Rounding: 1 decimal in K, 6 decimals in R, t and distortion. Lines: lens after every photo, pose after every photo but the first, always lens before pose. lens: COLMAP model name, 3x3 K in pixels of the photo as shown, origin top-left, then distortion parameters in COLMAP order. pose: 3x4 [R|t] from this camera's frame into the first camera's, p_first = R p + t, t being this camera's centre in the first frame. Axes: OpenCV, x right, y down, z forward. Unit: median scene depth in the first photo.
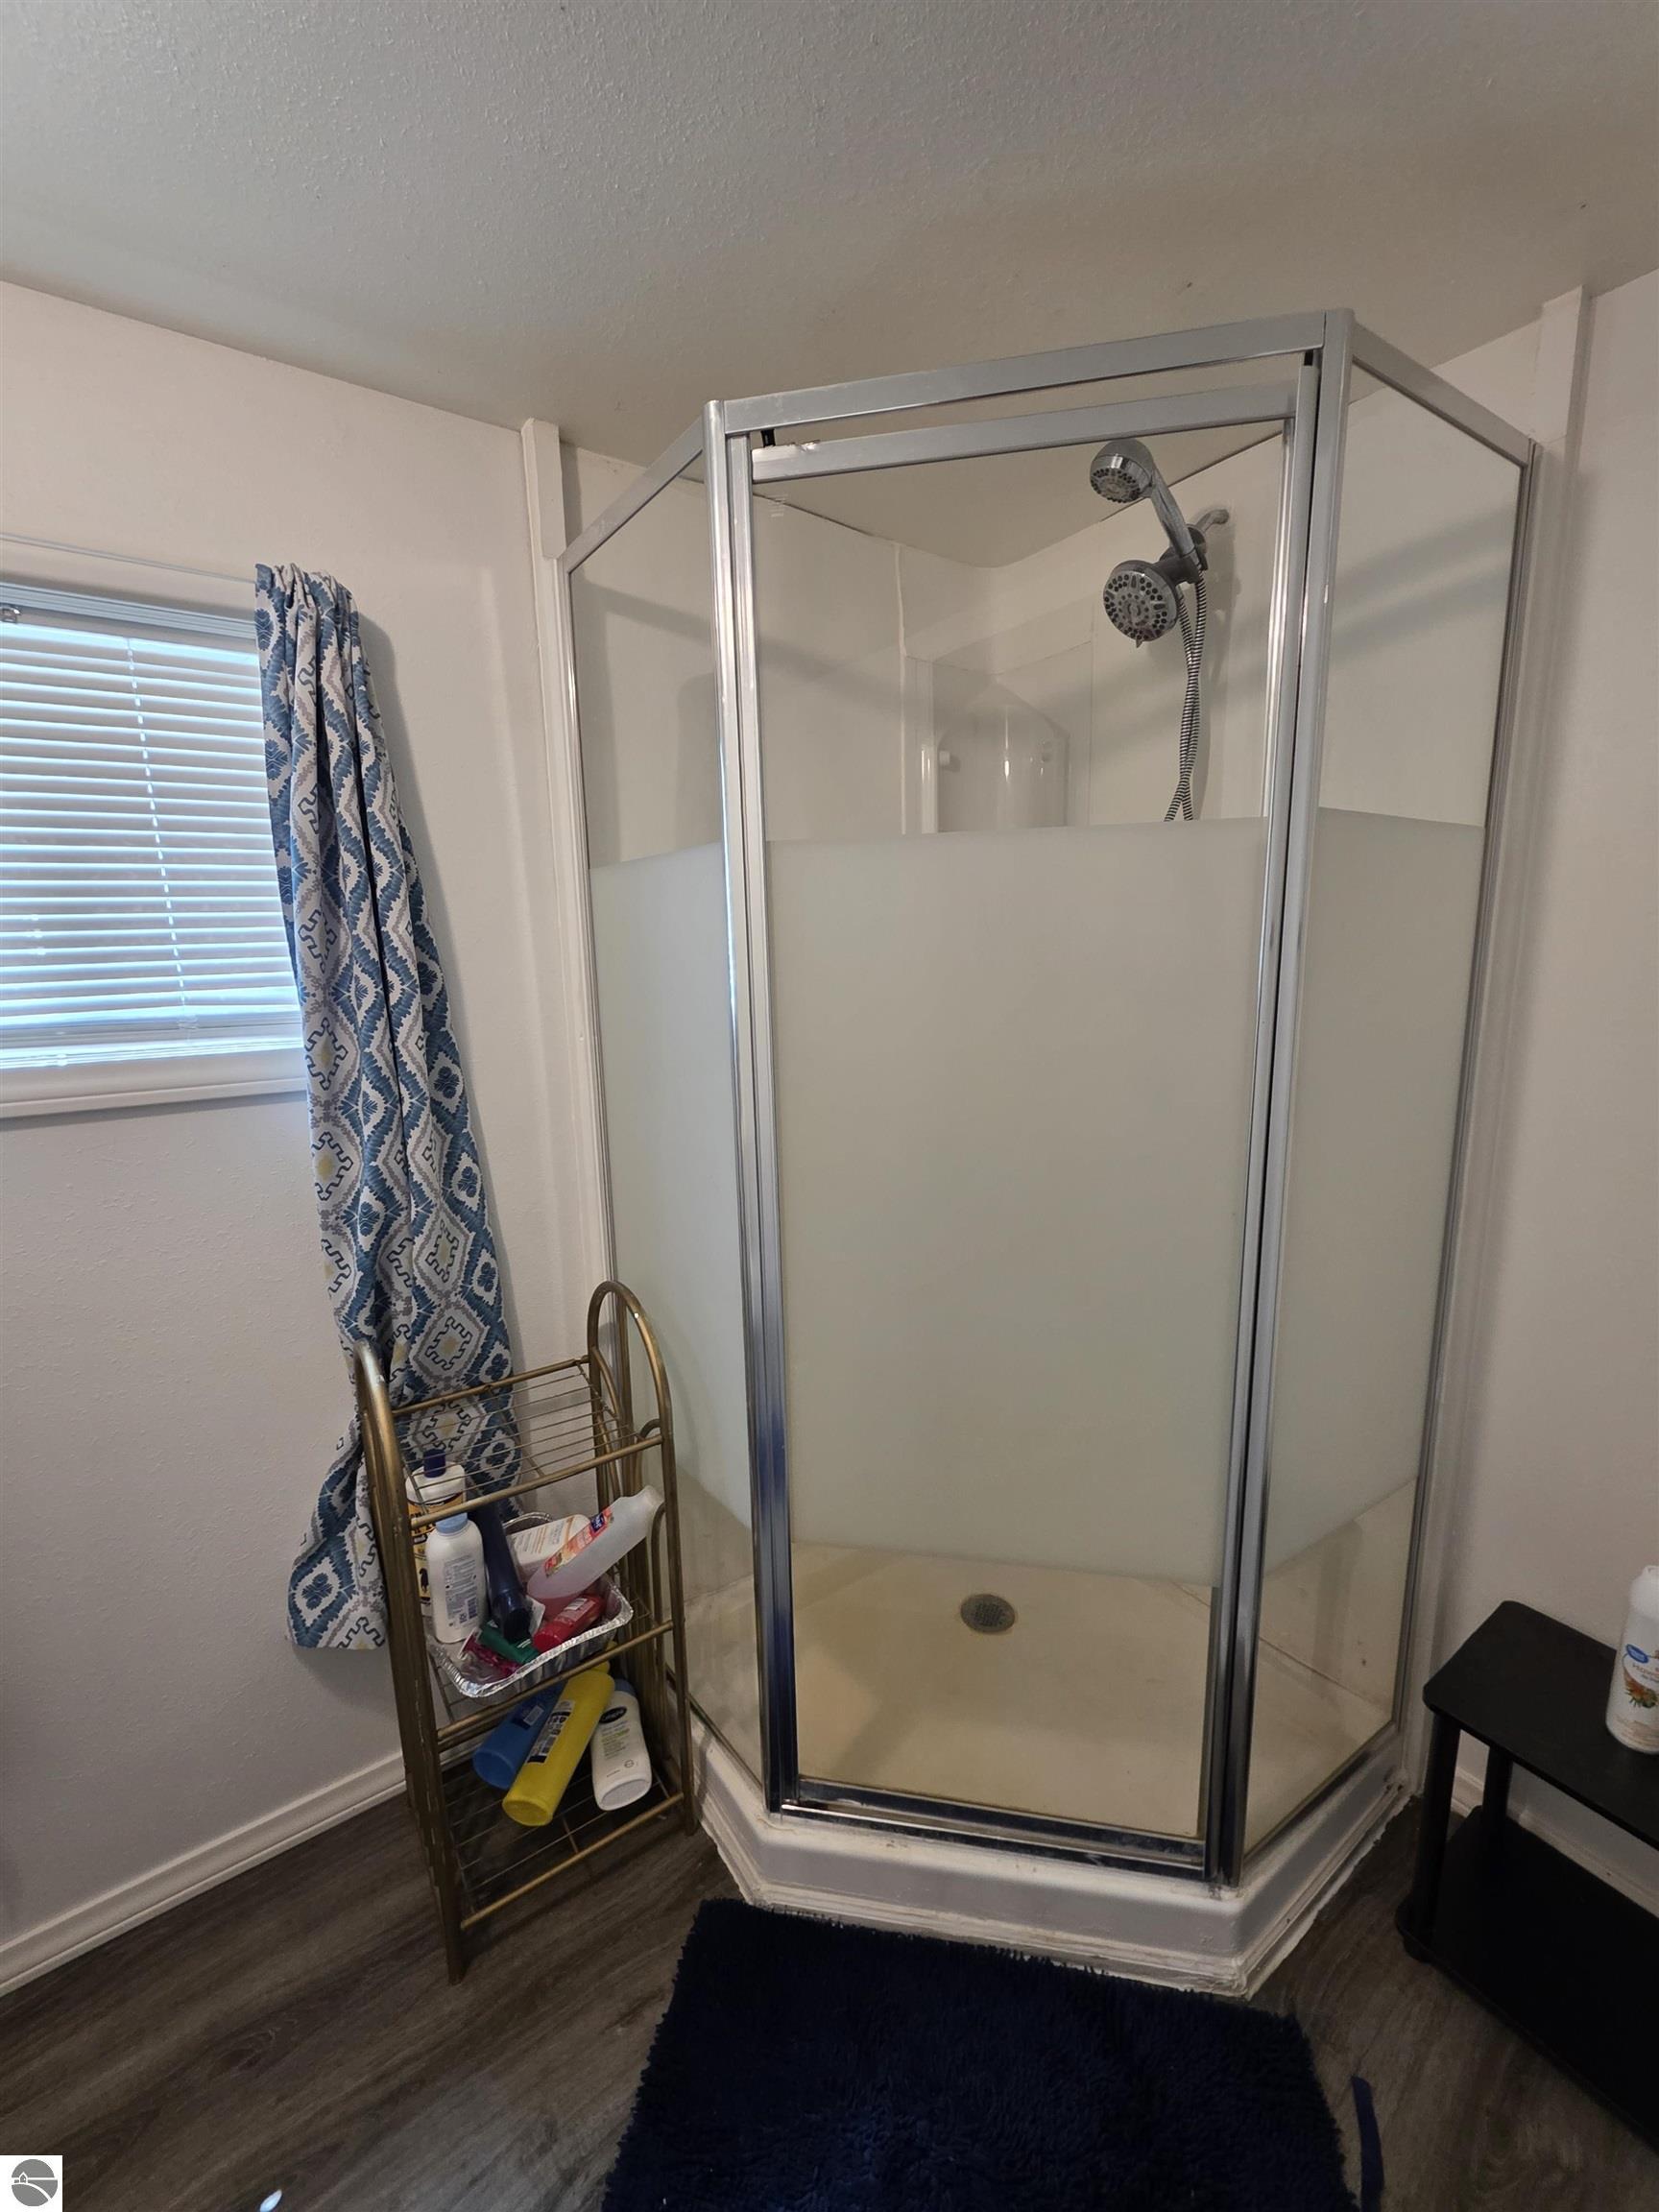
lens RADIAL K [[885.8, 0, 825.6], [0, 885.8, 1111.3], [0, 0, 1]] dist [0.002842, -0.000262]
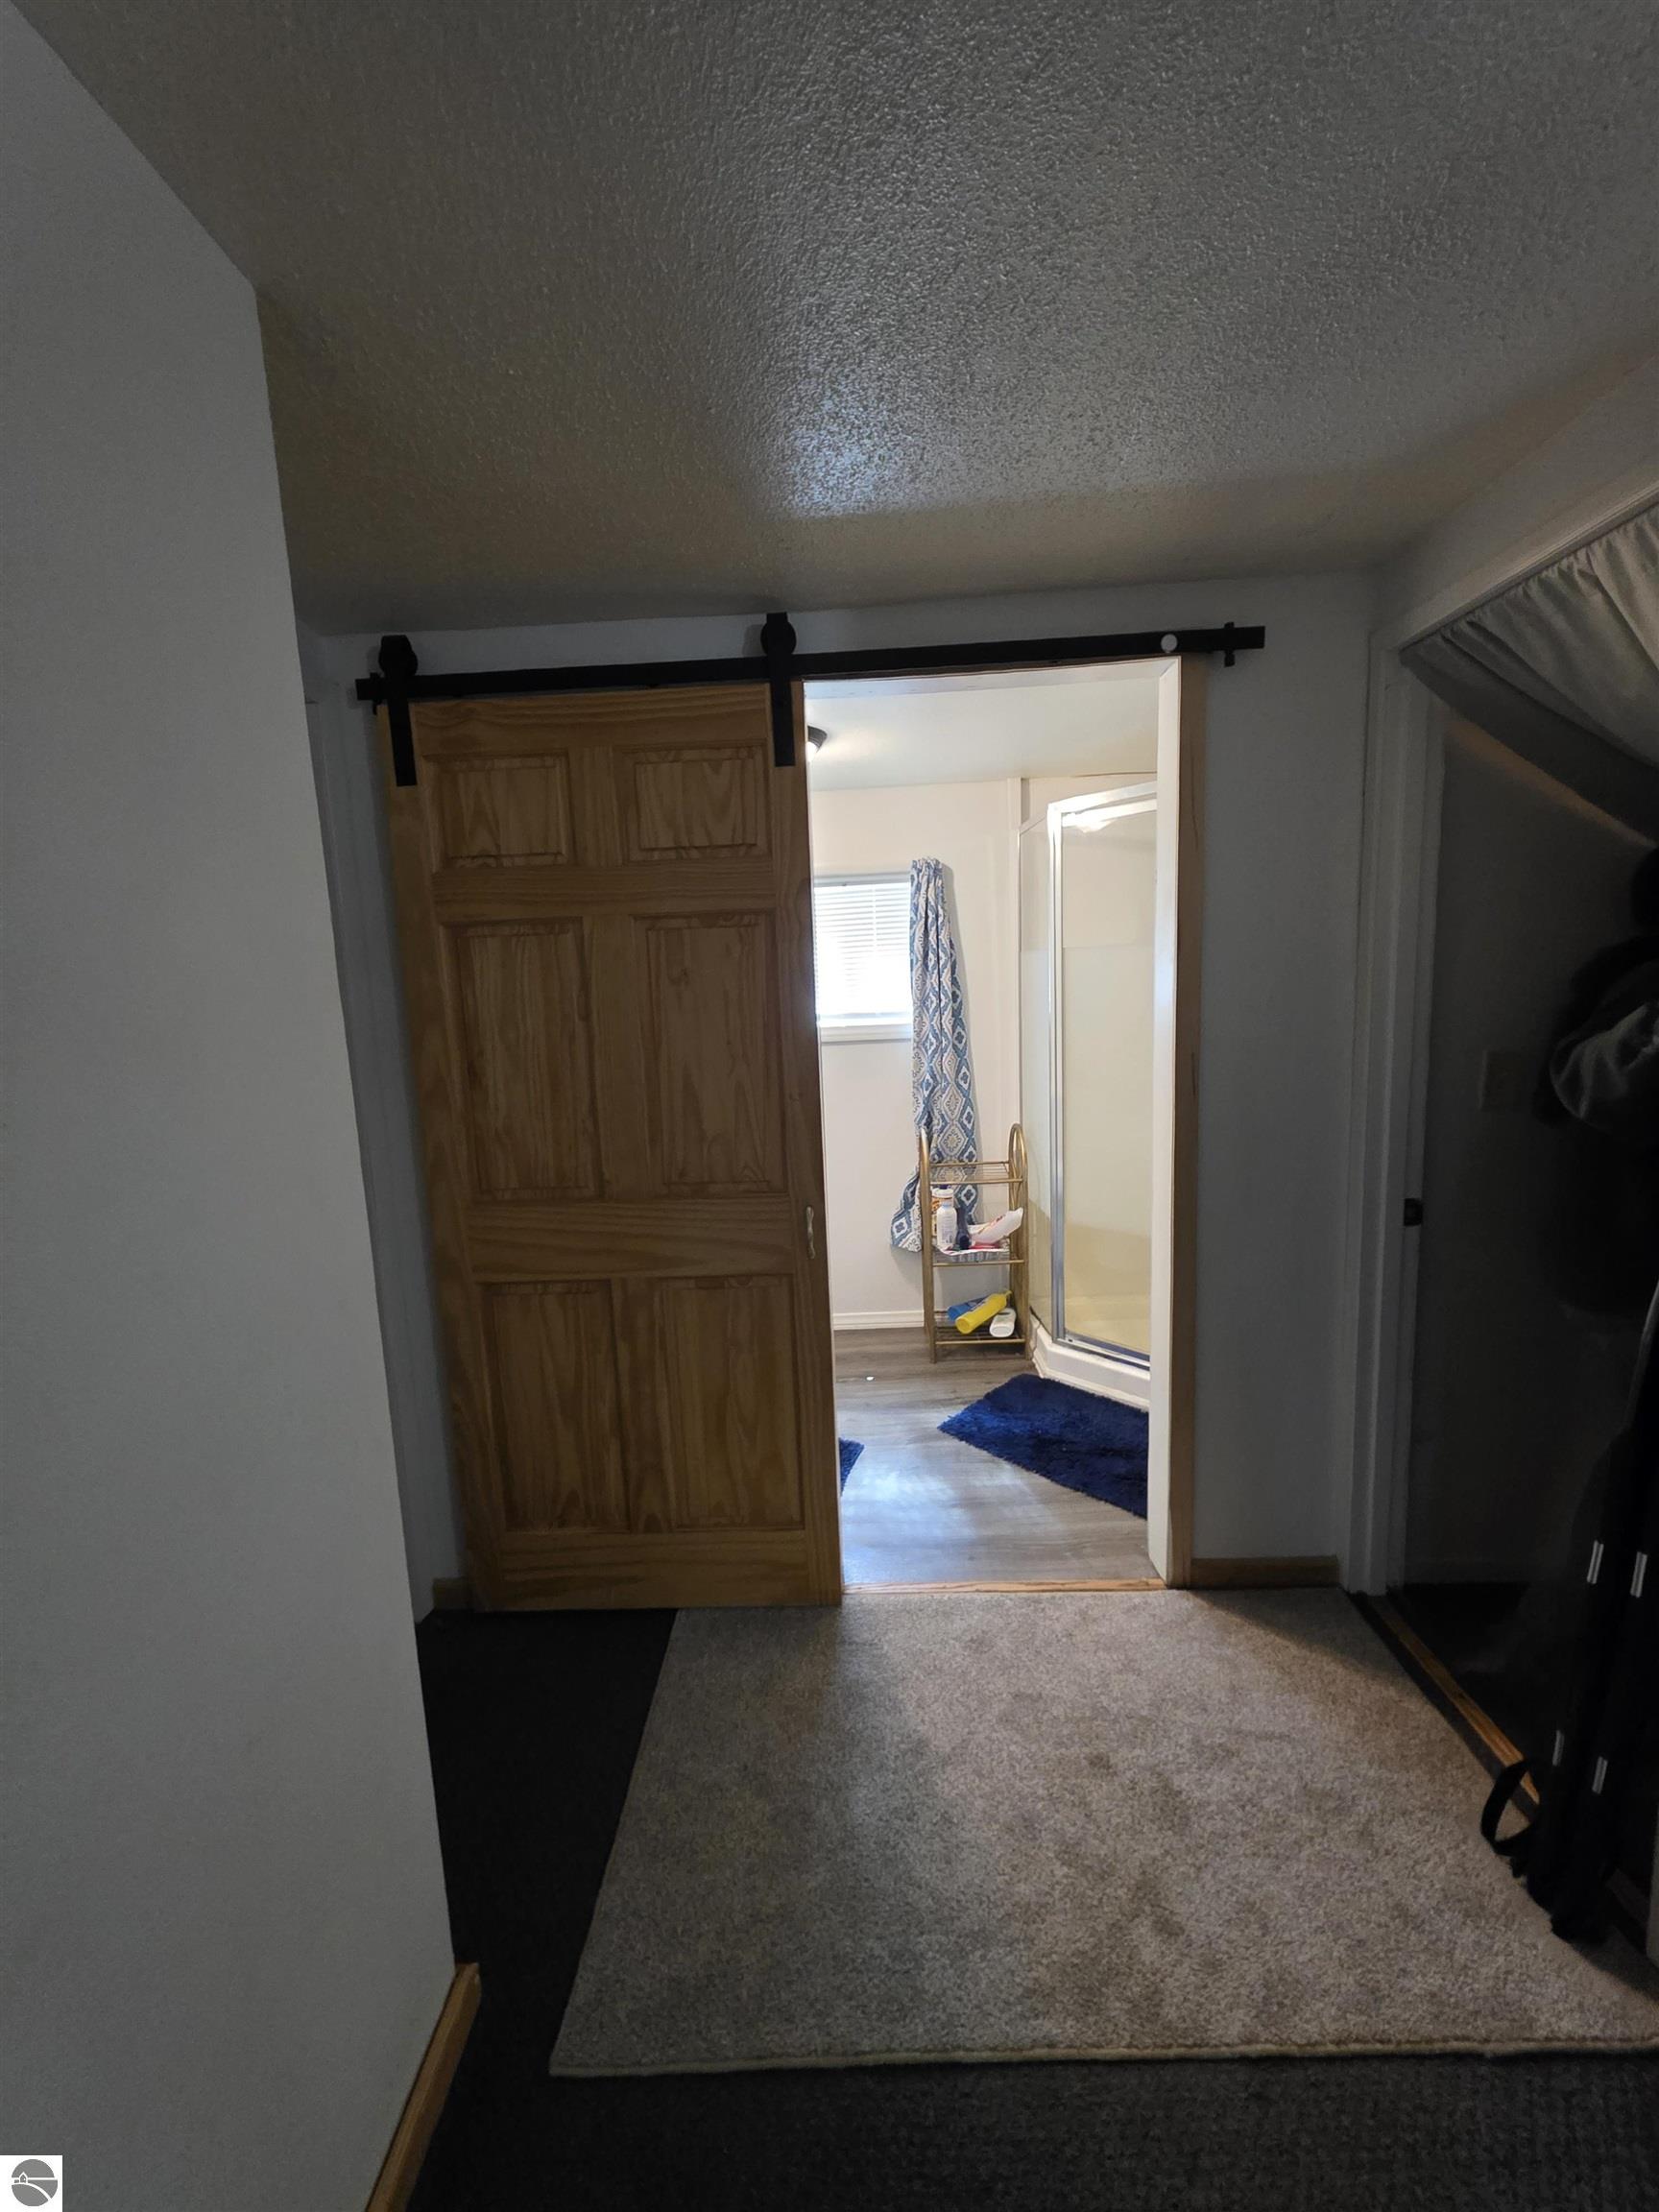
lens RADIAL K [[885.8, 0, 837.7], [0, 885.8, 1101.6], [0, 0, 1]] dist [0.002842, -0.000262]
pose [[0.813717, 0.073866, -0.576548, 0.799997], [-0.082244, 0.996545, 0.011600, 0.156210], [0.575413, 0.037978, 0.816981, -1.327401]]
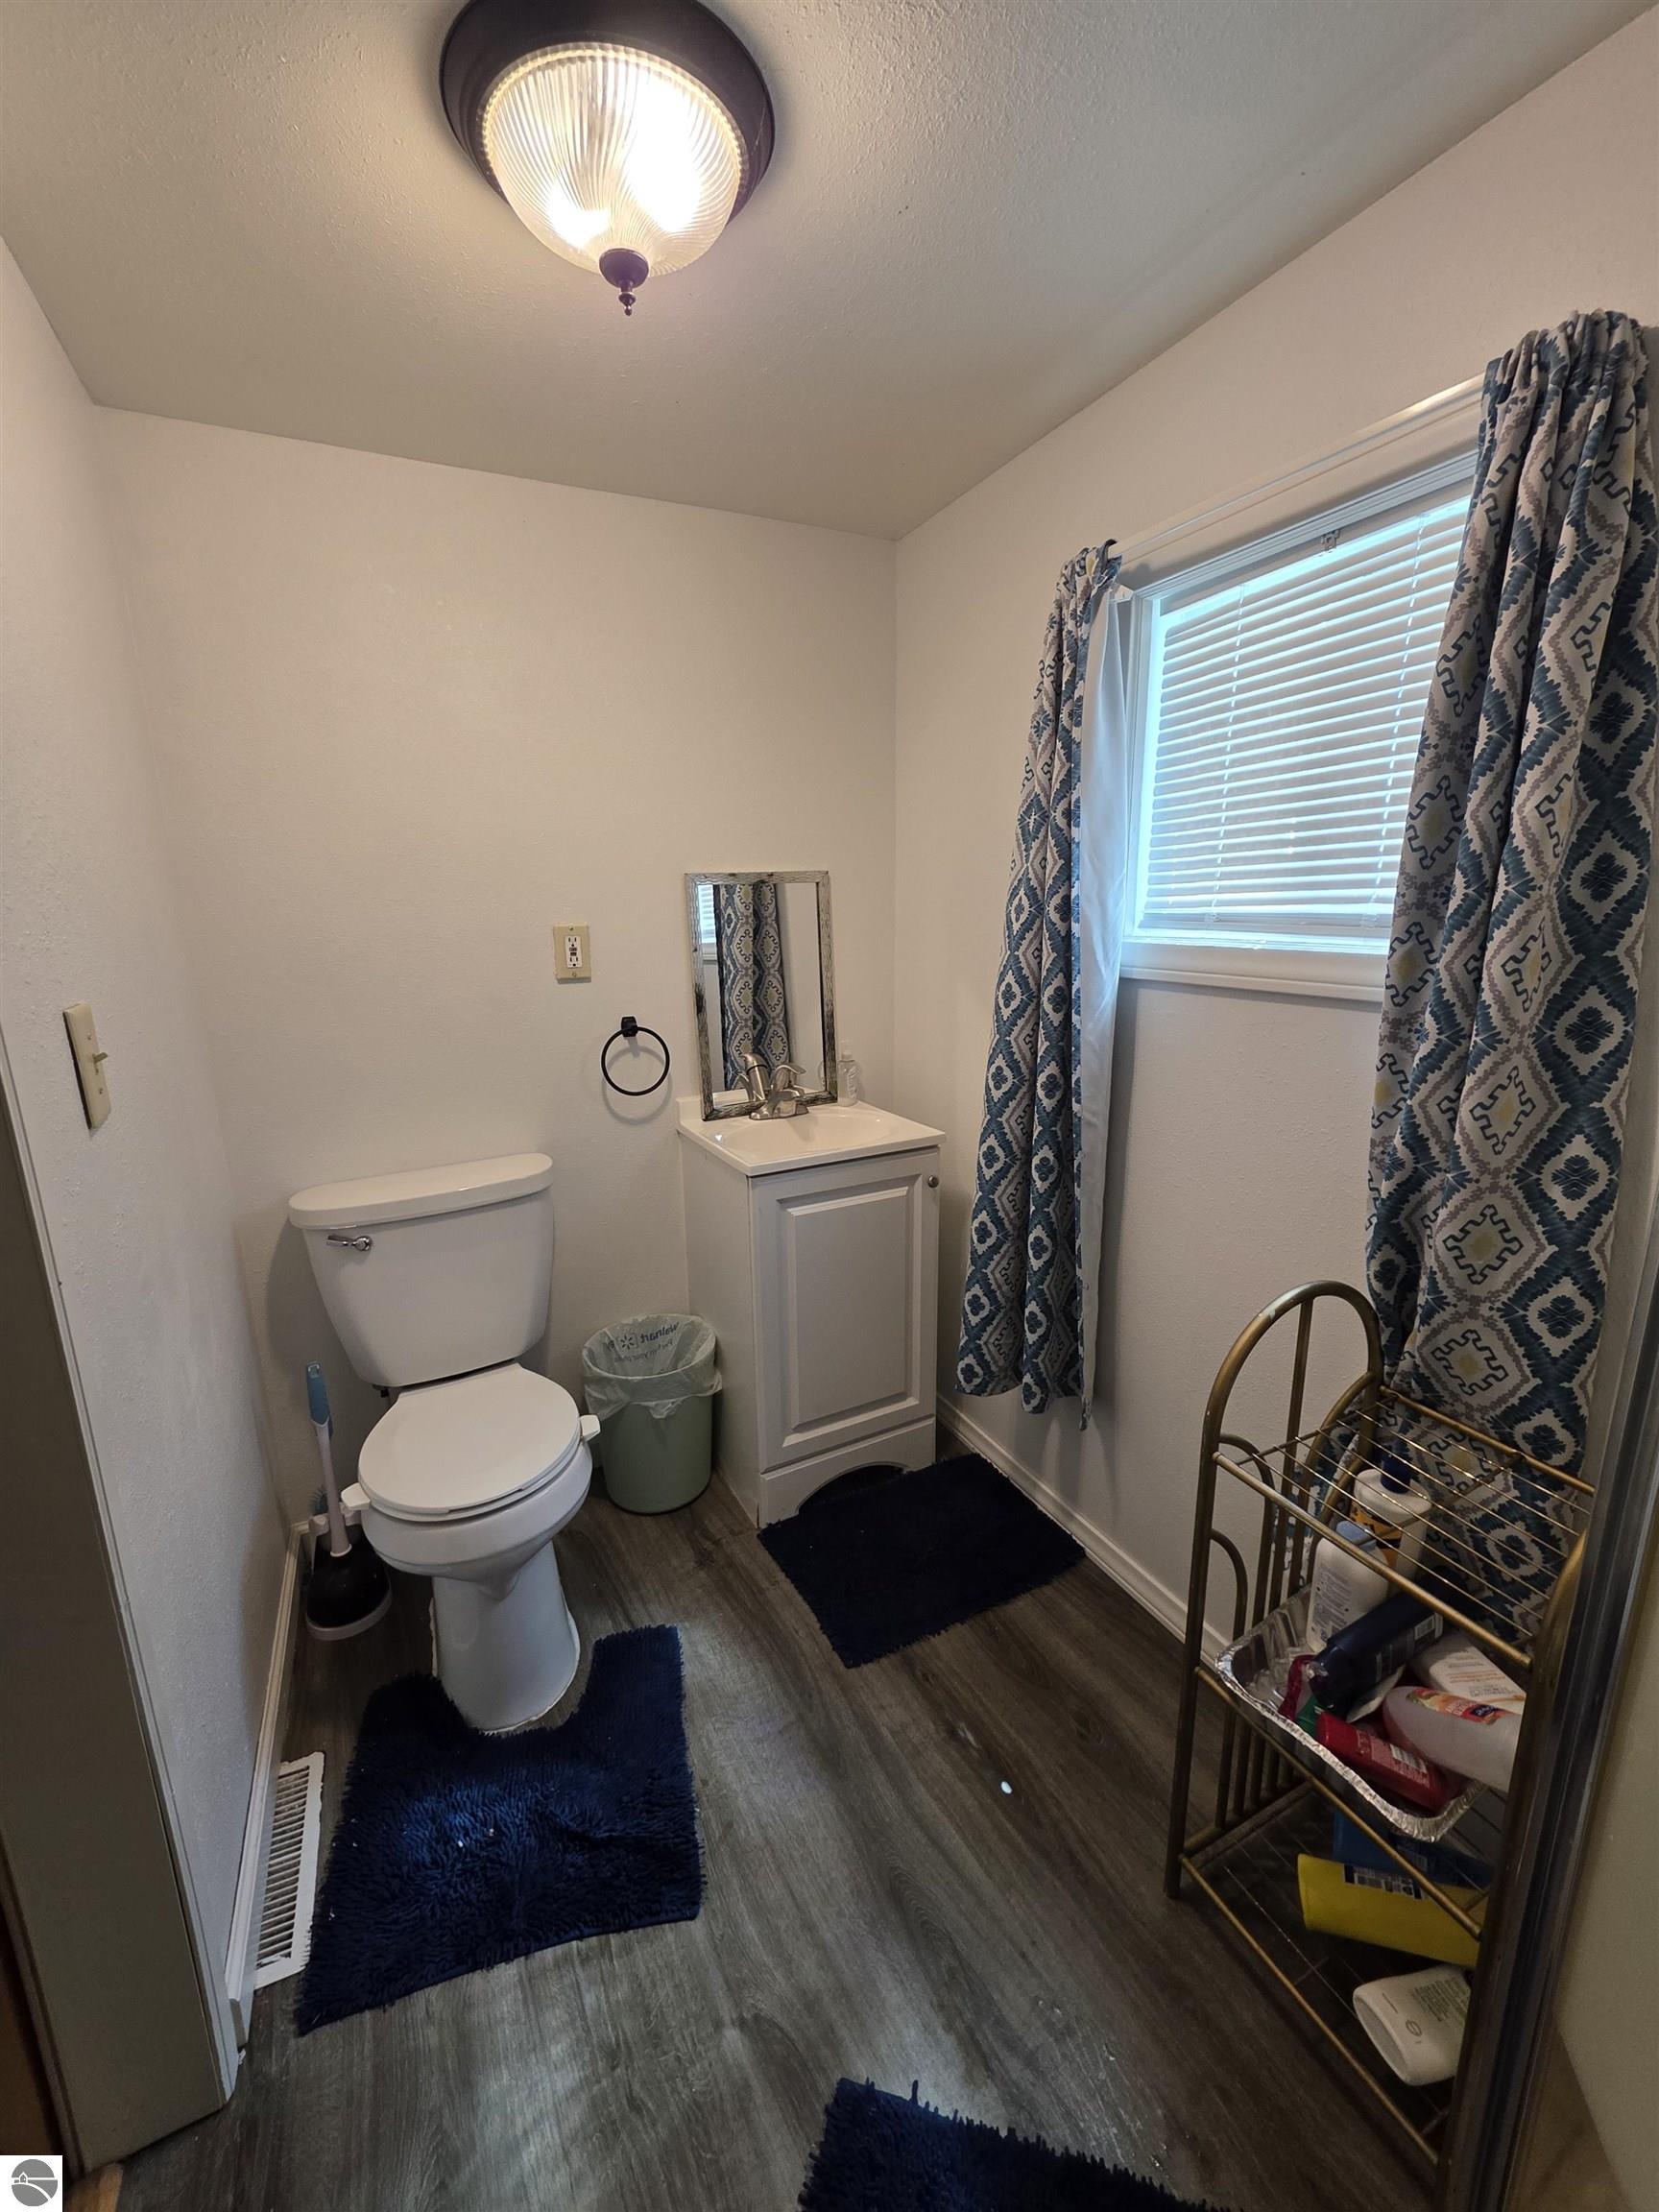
lens RADIAL K [[885.8, 0, 829.5], [0, 885.8, 1108.1], [0, 0, 1]] dist [0.002842, -0.000262]
pose [[-0.113709, 0.256561, -0.959816, 0.338288], [-0.165822, 0.947630, 0.272948, -0.069162], [0.979578, 0.190195, -0.065211, 0.489565]]
